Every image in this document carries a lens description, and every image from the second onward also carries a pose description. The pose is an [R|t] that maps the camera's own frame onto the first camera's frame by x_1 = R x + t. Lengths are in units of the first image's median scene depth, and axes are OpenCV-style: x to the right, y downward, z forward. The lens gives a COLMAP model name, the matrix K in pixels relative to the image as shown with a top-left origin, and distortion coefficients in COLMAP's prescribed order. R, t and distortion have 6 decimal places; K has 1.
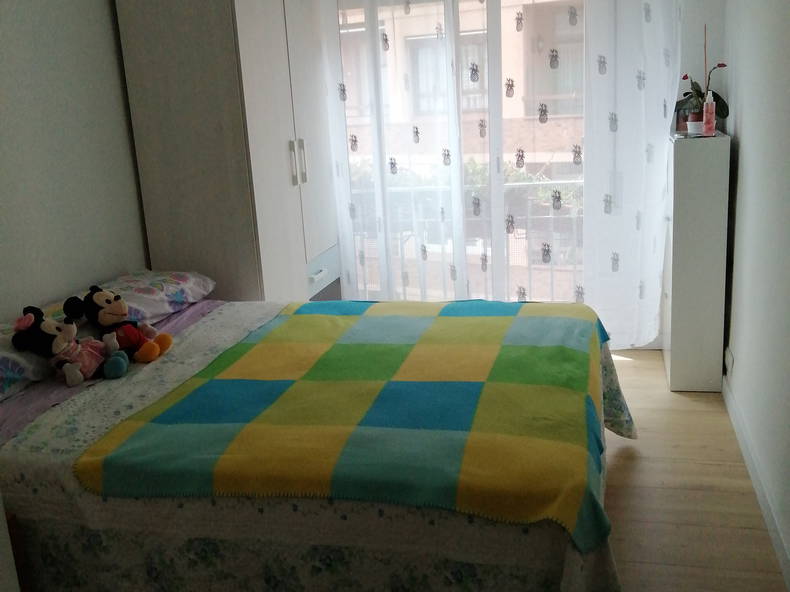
lens RADIAL K [[812.1, 0, 395.0], [0, 812.1, 296.0], [0, 0, 1]] dist [0.021702, 0.009772]
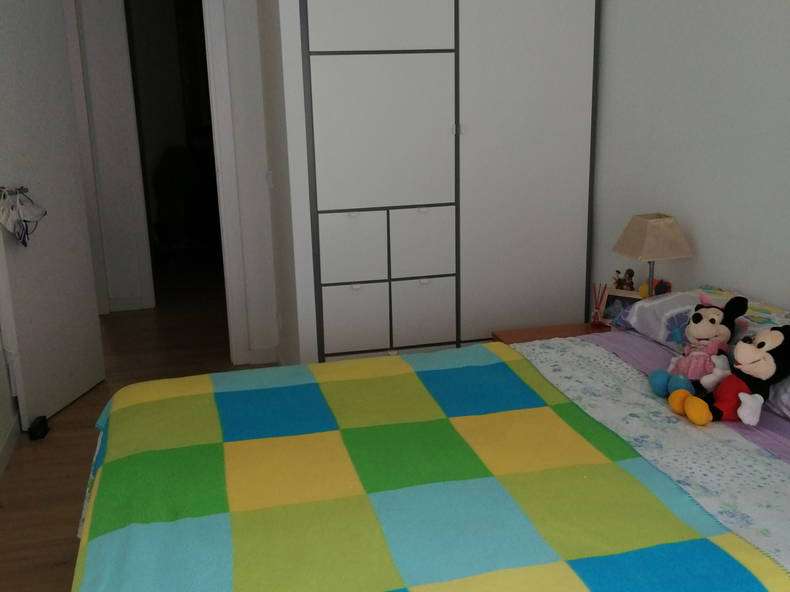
lens RADIAL K [[812.1, 0, 395.0], [0, 812.1, 296.0], [0, 0, 1]] dist [0.021702, 0.009772]
pose [[-0.877638, 0.196151, -0.437351, 0.279316], [-0.046305, 0.873470, 0.484671, -0.422184], [0.477082, 0.445617, -0.757508, 1.572059]]
